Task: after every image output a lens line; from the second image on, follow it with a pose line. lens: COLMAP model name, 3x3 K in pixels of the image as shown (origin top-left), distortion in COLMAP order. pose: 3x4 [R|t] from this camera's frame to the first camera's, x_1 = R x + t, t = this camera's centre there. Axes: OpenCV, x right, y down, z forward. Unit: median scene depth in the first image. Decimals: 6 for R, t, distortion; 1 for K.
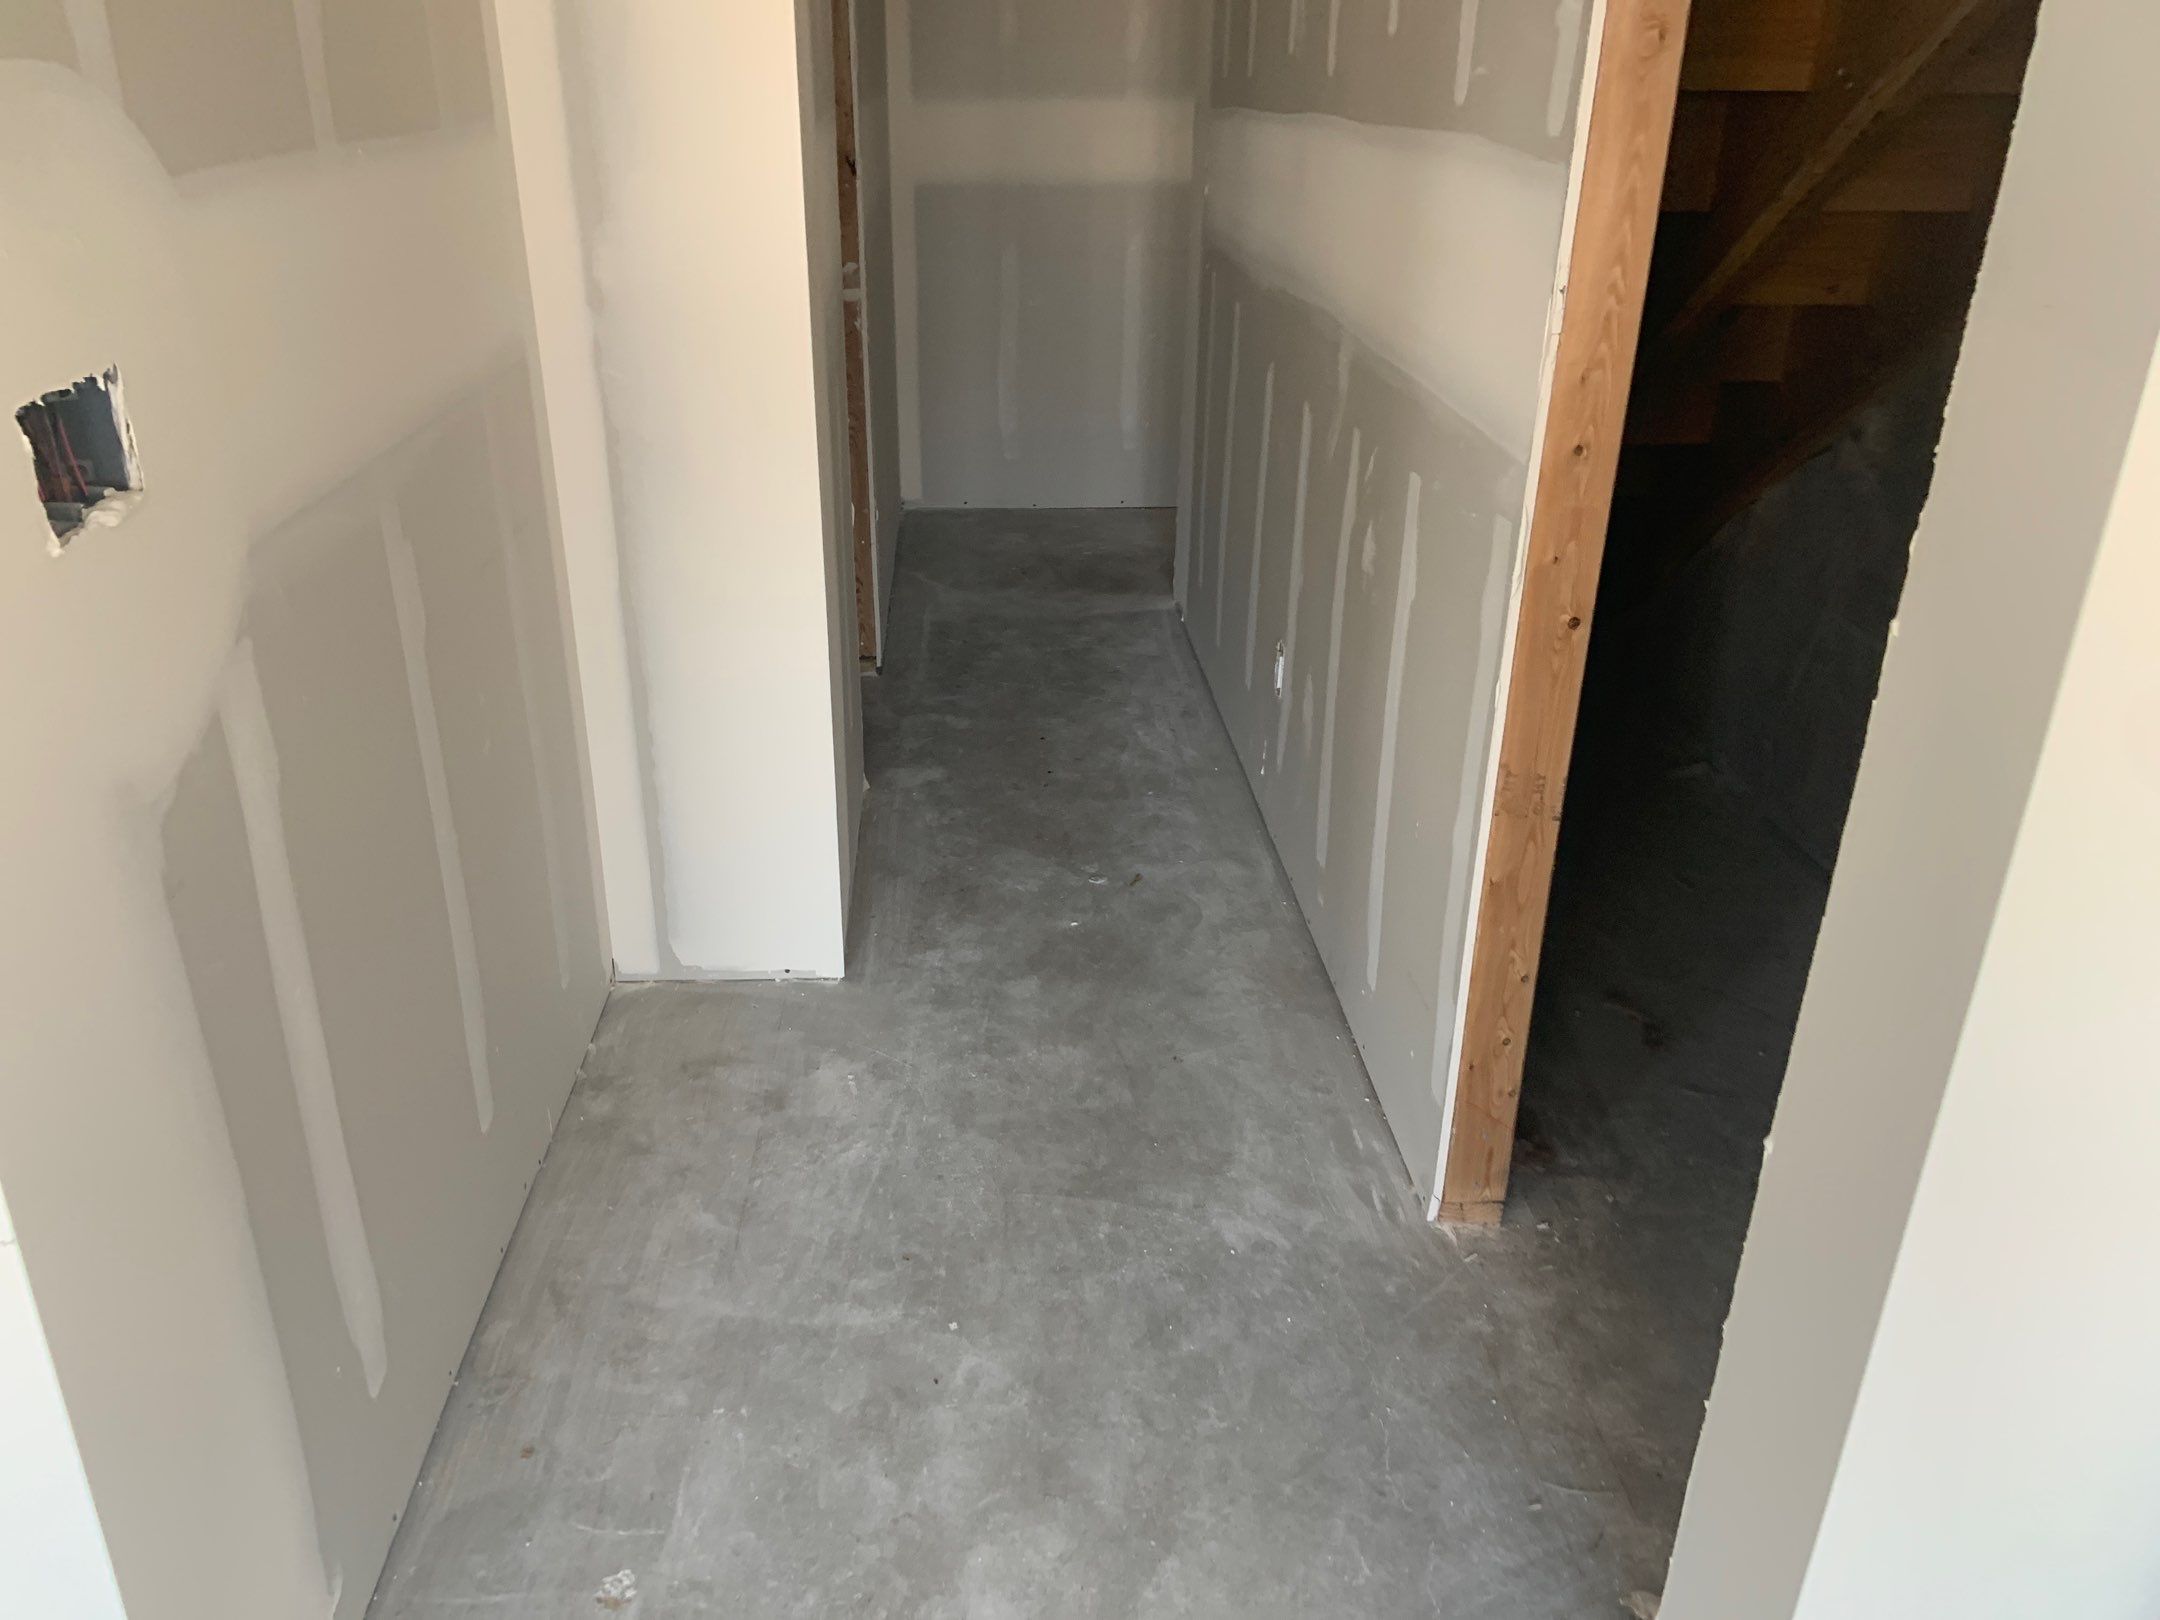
lens RADIAL K [[1662.7, 0, 1072.0], [0, 1662.7, 793.1], [0, 0, 1]] dist [0.133551, -0.165137]
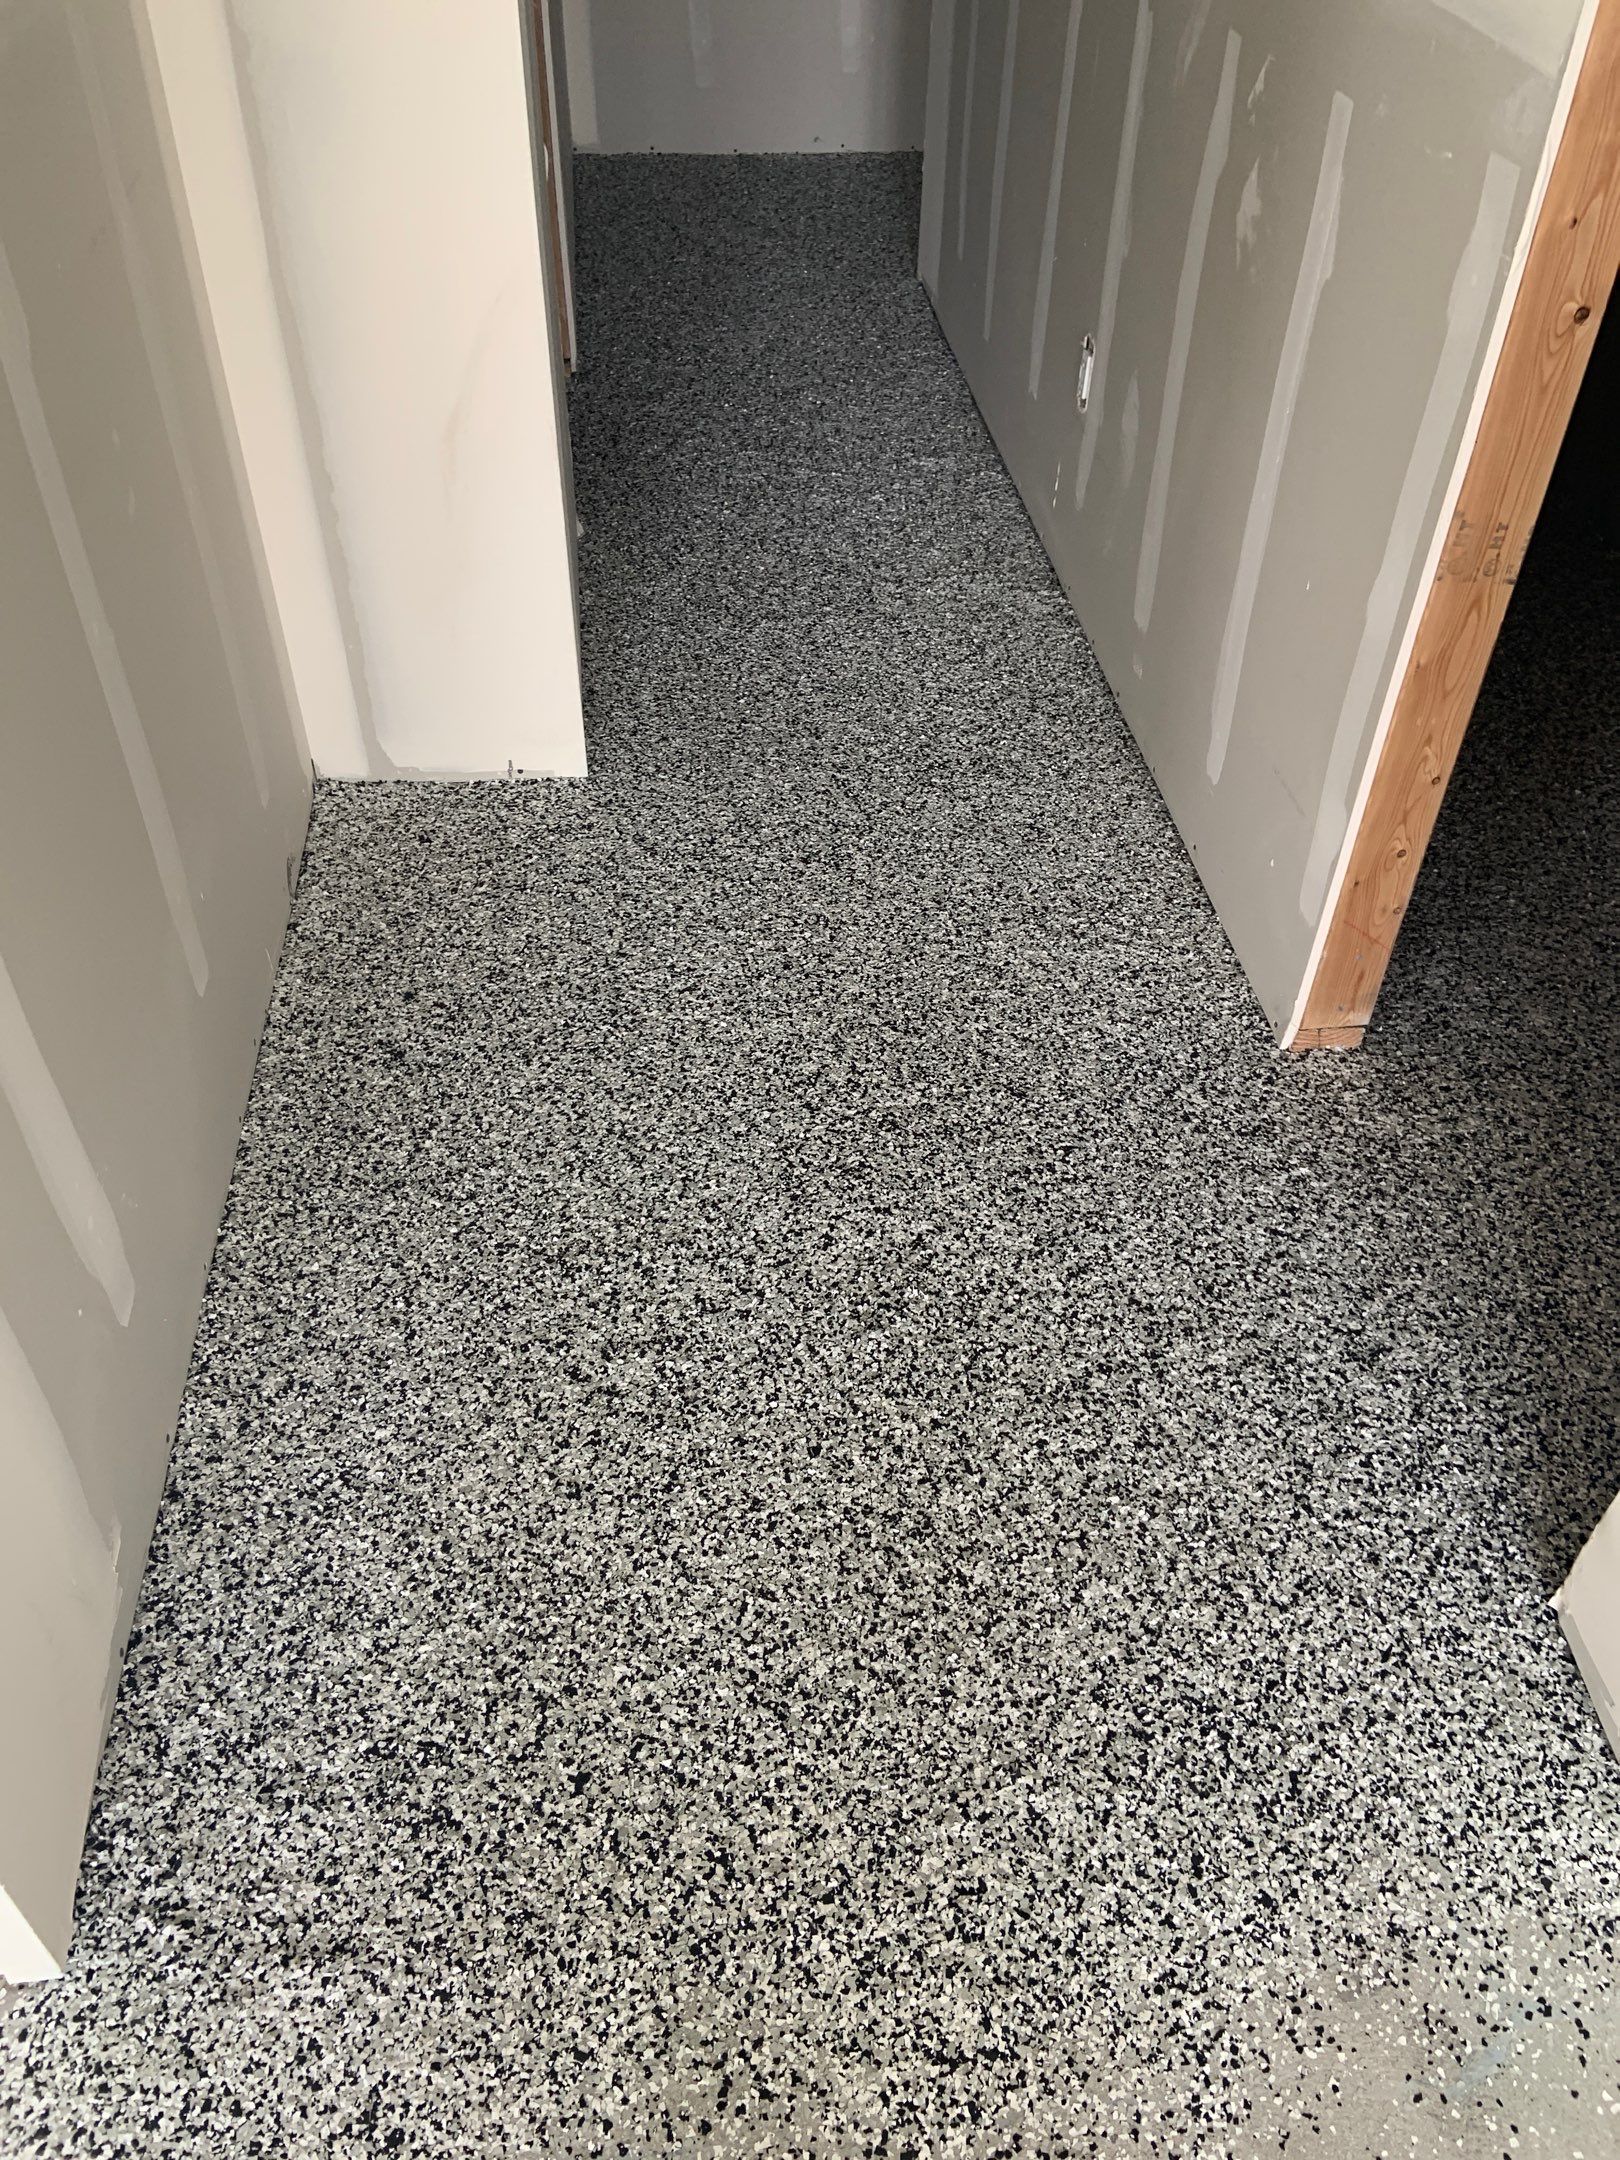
lens RADIAL K [[1662.7, 0, 829.7], [0, 1662.7, 1040.8], [0, 0, 1]] dist [0.133551, -0.165137]
pose [[0.998272, -0.030165, 0.050428, -0.070771], [0.013387, 0.952359, 0.304686, -0.023716], [-0.057216, -0.303485, 0.951117, 0.162648]]
